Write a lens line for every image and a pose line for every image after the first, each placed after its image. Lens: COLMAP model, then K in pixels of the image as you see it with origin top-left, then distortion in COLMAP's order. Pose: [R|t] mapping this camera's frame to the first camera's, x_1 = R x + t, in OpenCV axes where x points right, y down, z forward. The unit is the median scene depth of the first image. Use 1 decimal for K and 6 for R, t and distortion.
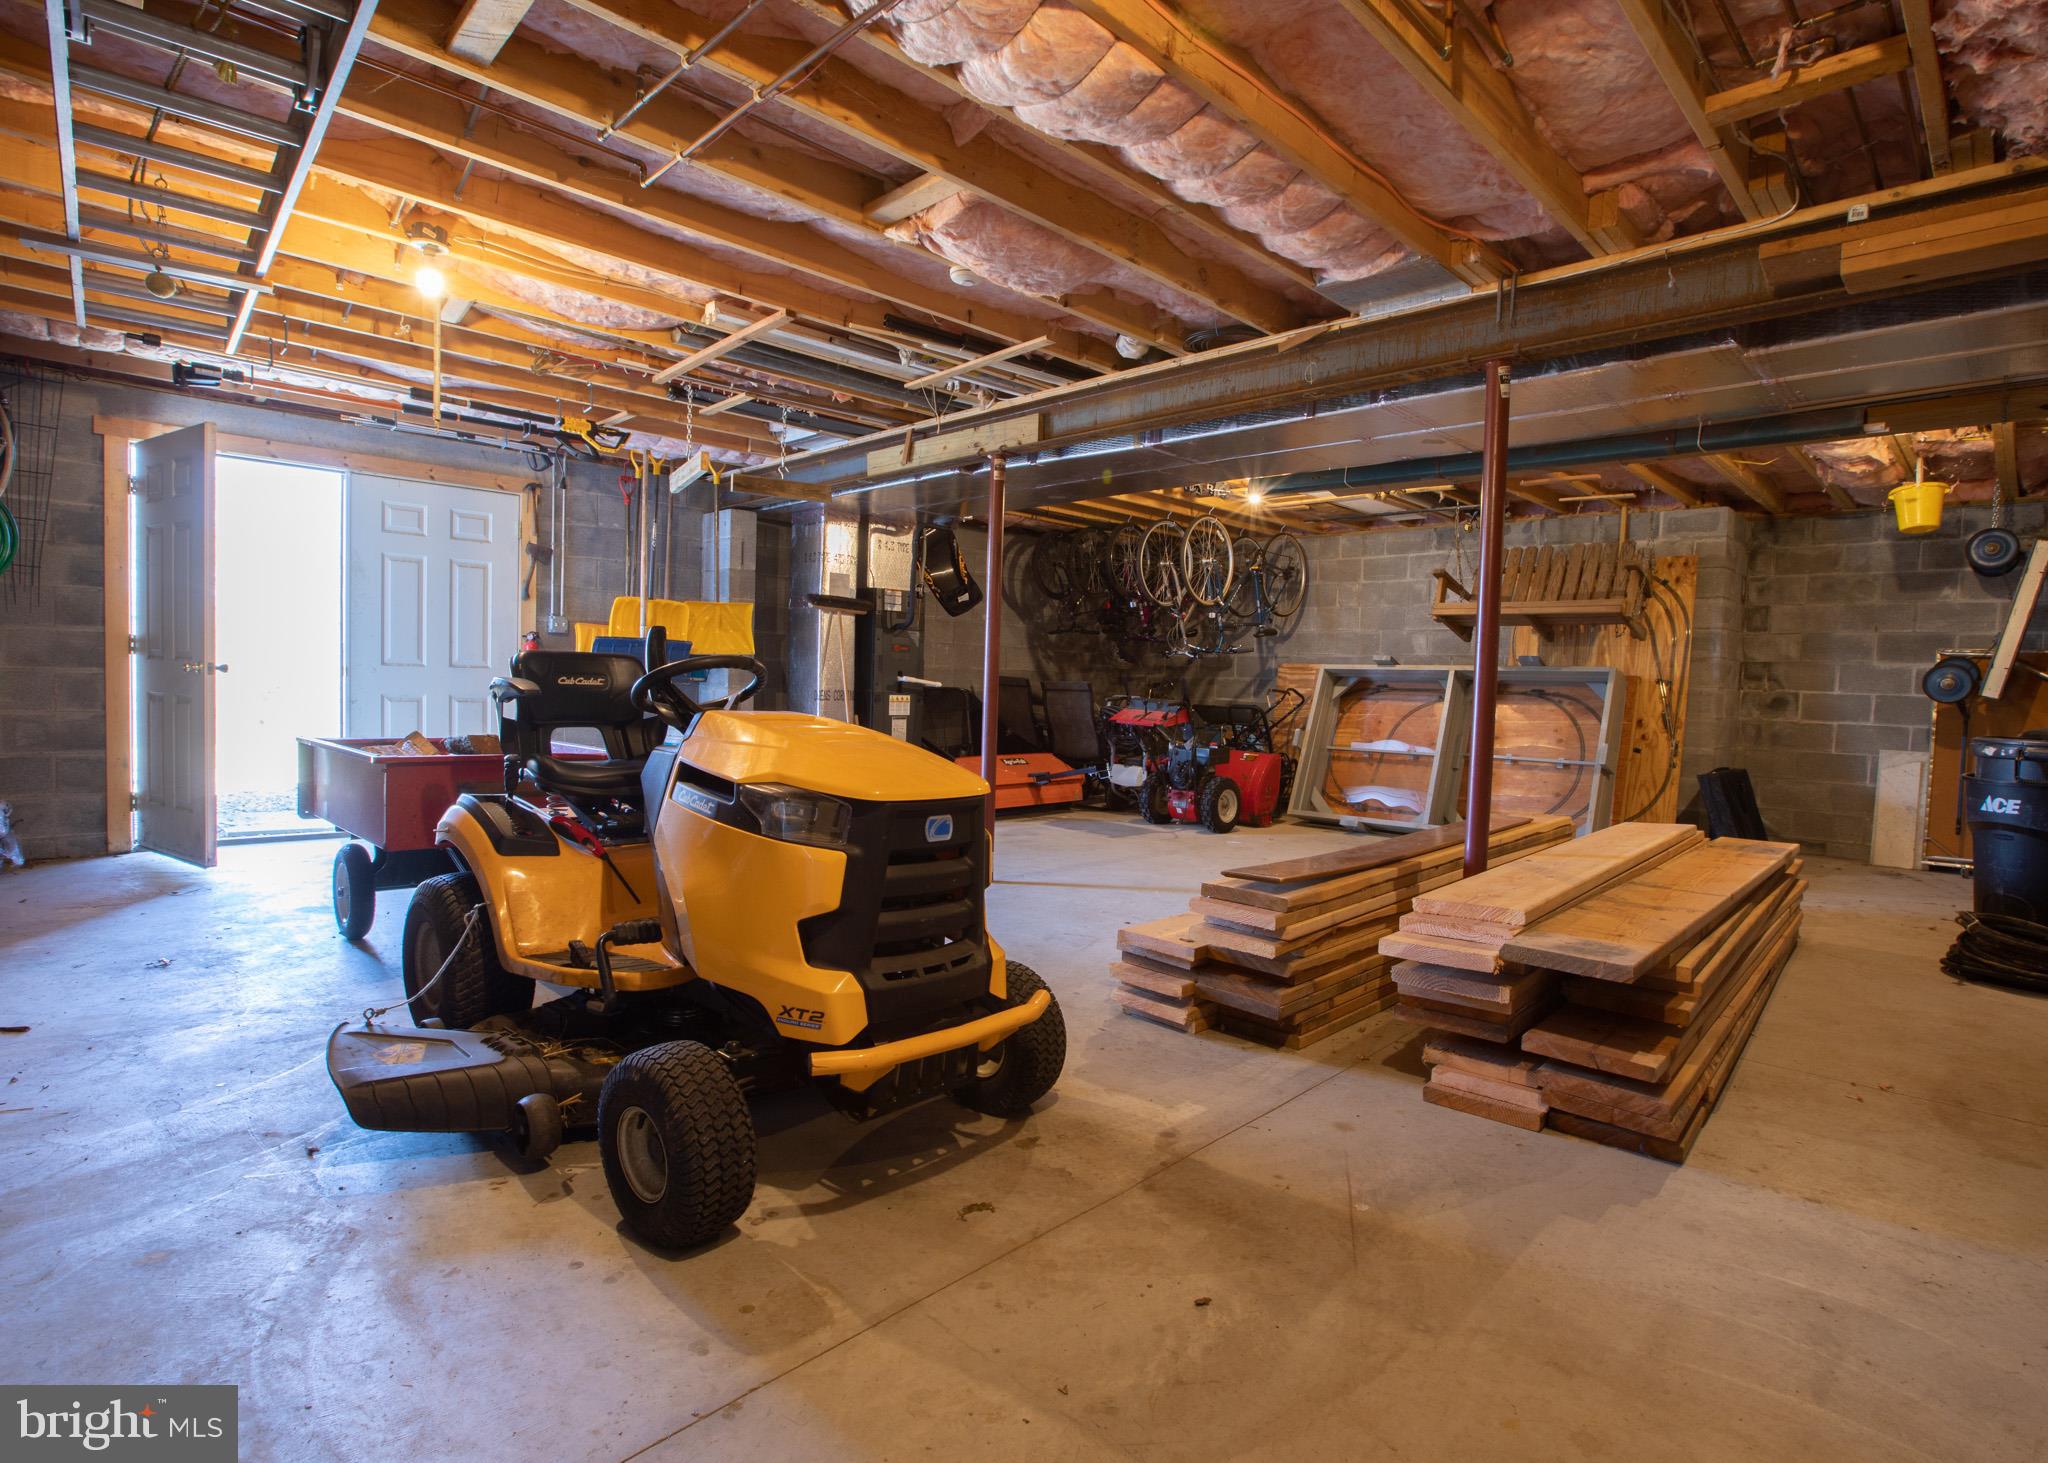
lens RADIAL K [[1031.3, 0, 1024.0], [0, 1031.3, 731.5], [0, 0, 1]] dist [-0.000674, -0.000083]
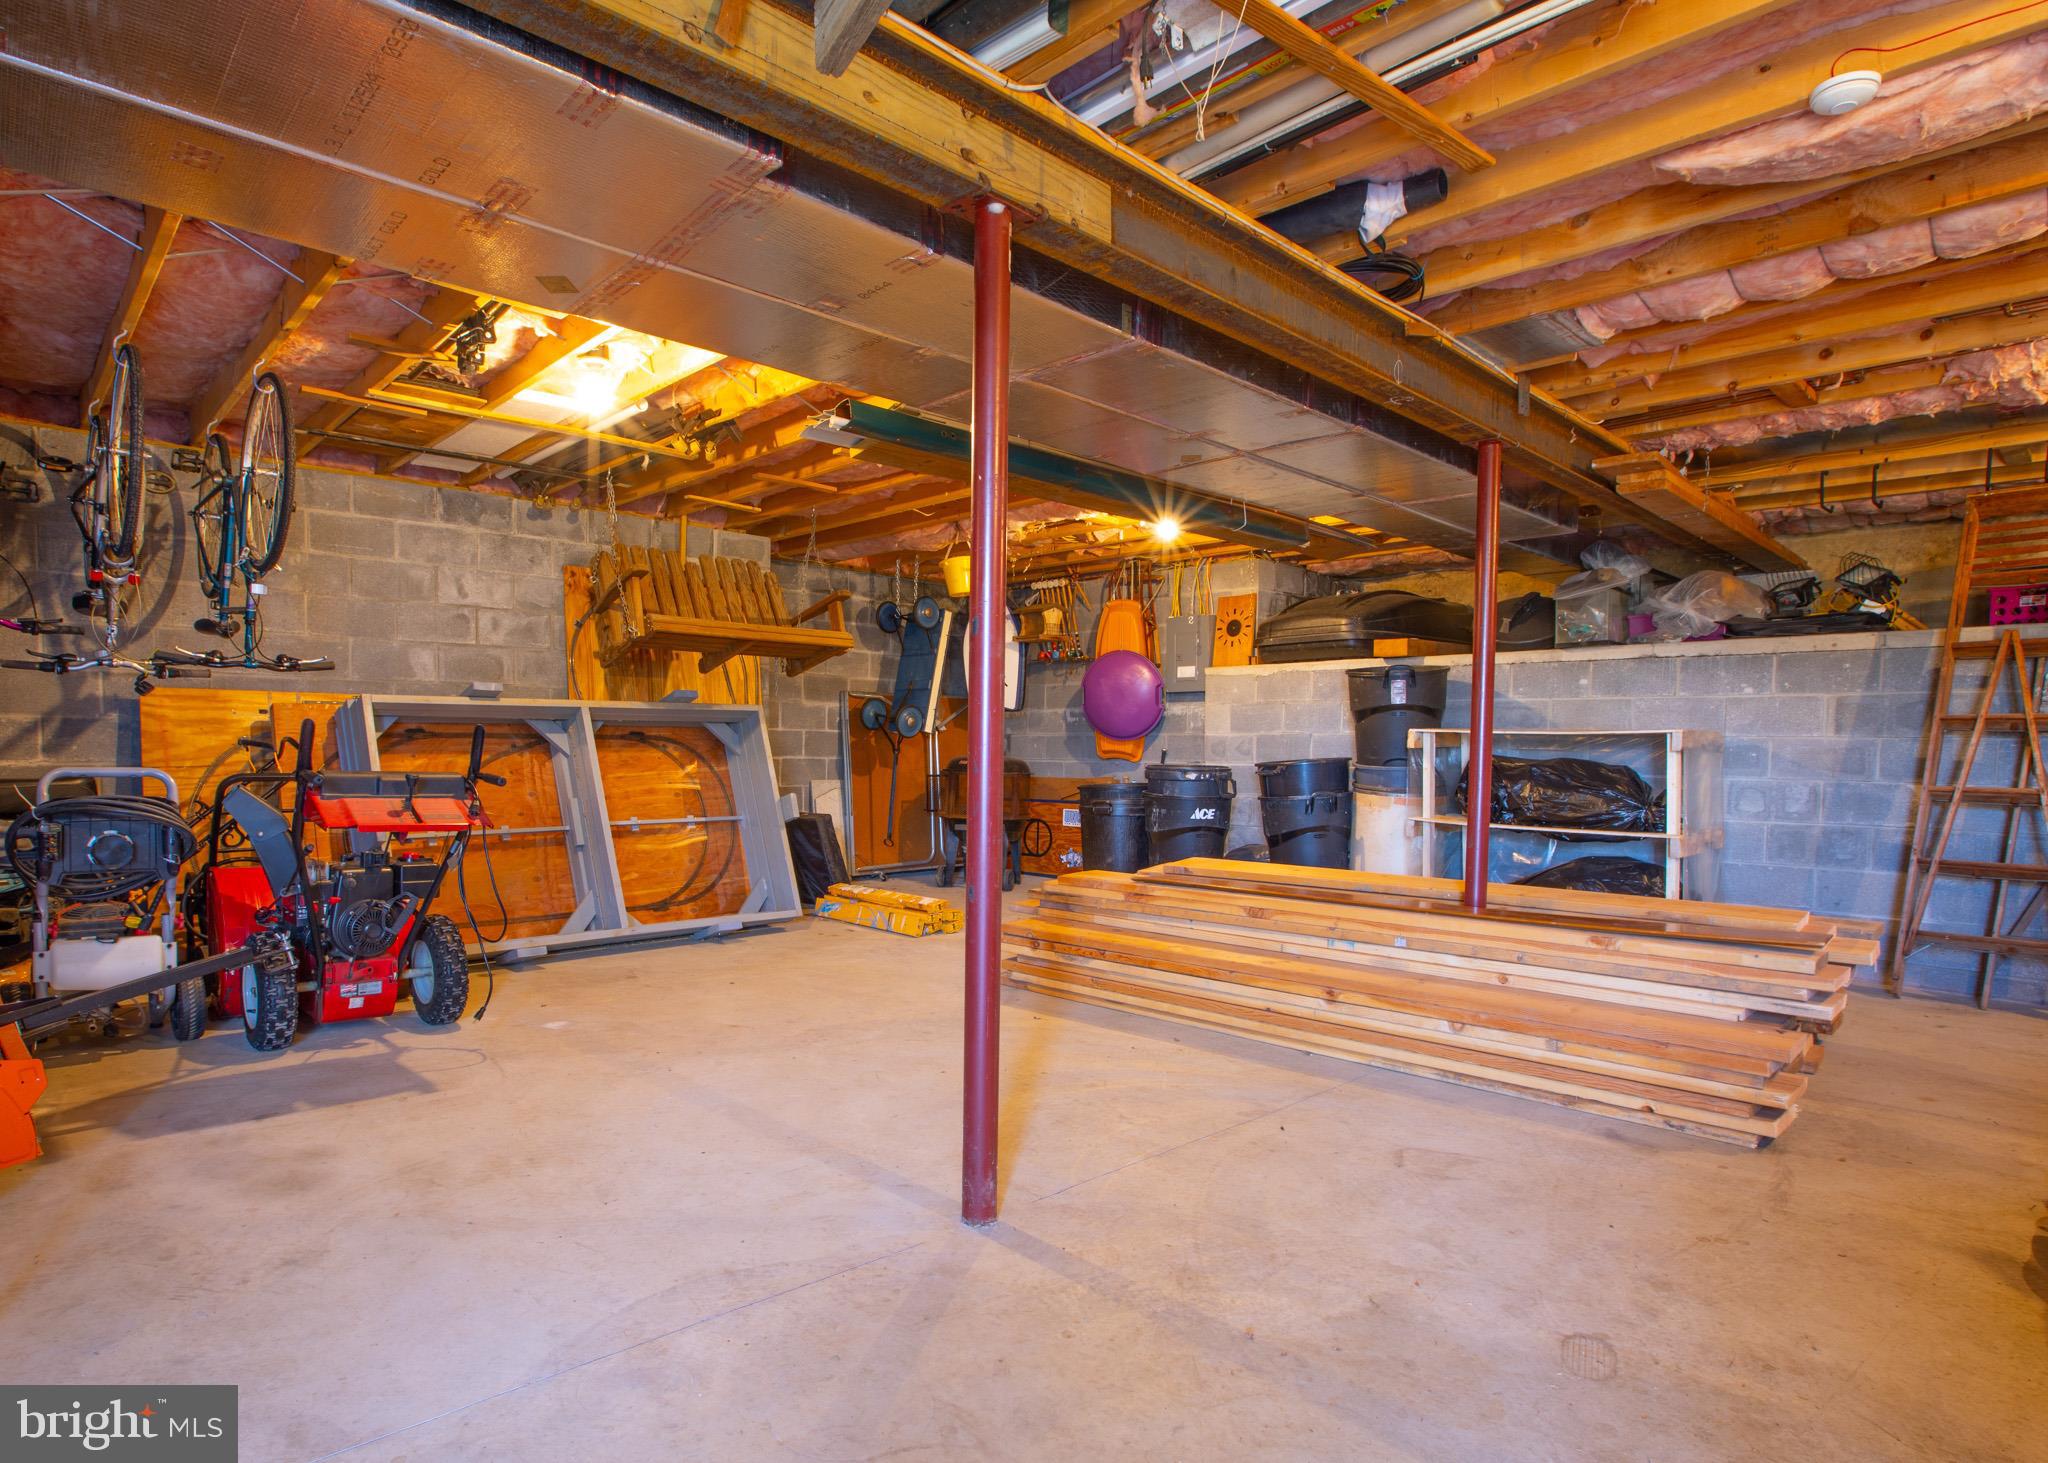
lens RADIAL K [[1113.8, 0, 1024.0], [0, 1113.8, 731.5], [0, 0, 1]] dist [-0.000192, -0.000170]
pose [[0.034174, -0.020008, 0.999216, -0.323404], [0.043906, 0.998864, 0.018499, -0.041873], [-0.998451, 0.043239, 0.035014, 0.654438]]
